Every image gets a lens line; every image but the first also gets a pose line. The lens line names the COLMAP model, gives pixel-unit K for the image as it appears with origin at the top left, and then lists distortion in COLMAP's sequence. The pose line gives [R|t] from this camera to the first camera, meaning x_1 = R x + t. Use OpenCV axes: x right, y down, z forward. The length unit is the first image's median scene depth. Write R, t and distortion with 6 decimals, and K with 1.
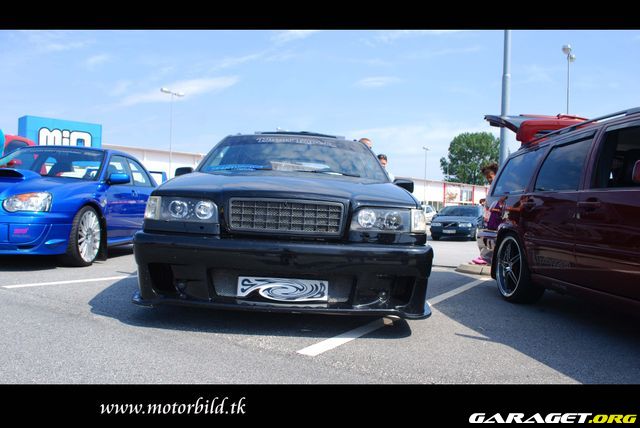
lens RADIAL K [[546.0, 0, 320.7], [0, 546.0, 215.2], [0, 0, 1]] dist [-0.052808, -0.006121]
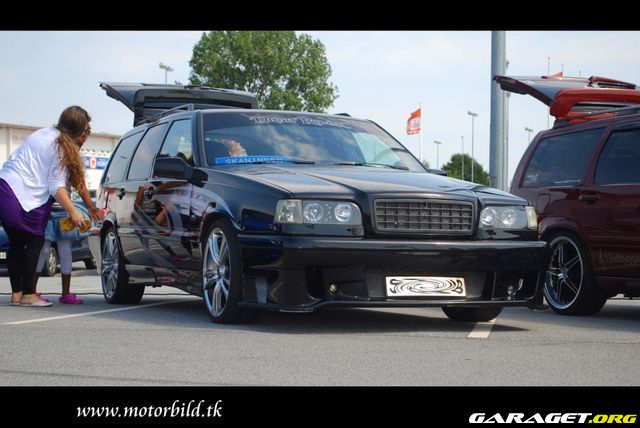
lens RADIAL K [[1326.3, 0, 319.7], [0, 1326.3, 212.8], [0, 0, 1]] dist [0.093483, 0.000000]
pose [[0.947557, -0.028305, 0.318332, -1.044238], [0.030762, 0.999523, -0.002695, -0.004153], [-0.318104, 0.012347, 0.947975, -1.307385]]
